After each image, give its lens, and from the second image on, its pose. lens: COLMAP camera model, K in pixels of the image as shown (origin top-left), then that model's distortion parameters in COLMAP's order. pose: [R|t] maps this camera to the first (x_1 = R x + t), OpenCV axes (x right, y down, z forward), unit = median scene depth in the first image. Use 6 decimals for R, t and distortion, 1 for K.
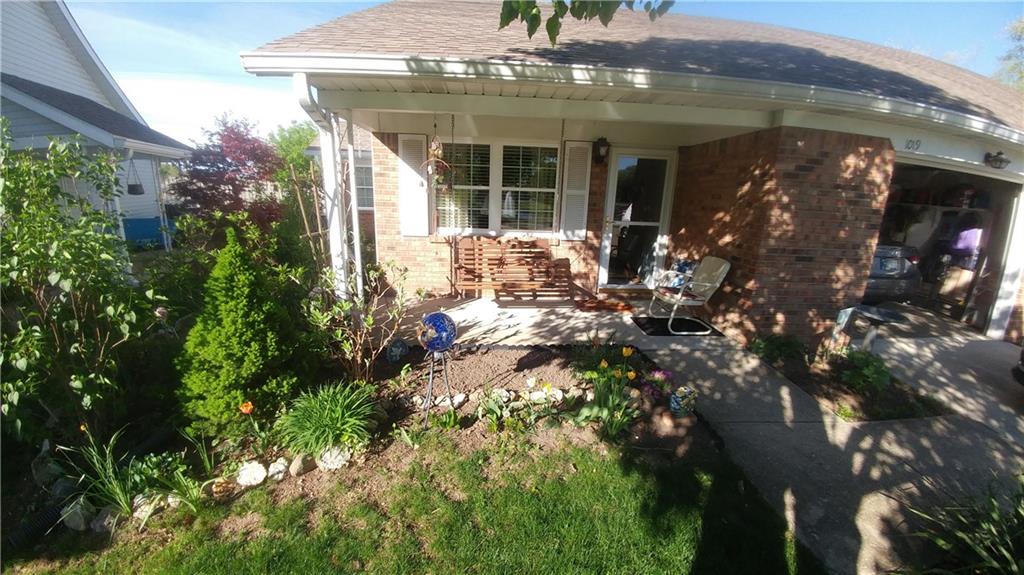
lens RADIAL K [[366.9, 0, 512.5], [0, 366.9, 291.7], [0, 0, 1]] dist [-0.028850, -0.010682]
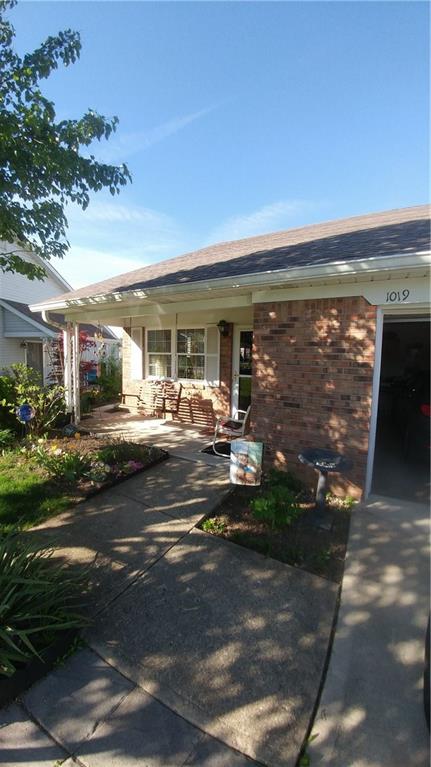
lens RADIAL K [[274.8, 0, 218.0], [0, 274.8, 380.6], [0, 0, 1]] dist [-0.028850, -0.010682]
pose [[0.853231, 0.039113, -0.520065, 1.072788], [-0.138947, 0.978191, -0.154393, 0.002724], [0.502684, 0.203994, 0.840057, 0.104217]]
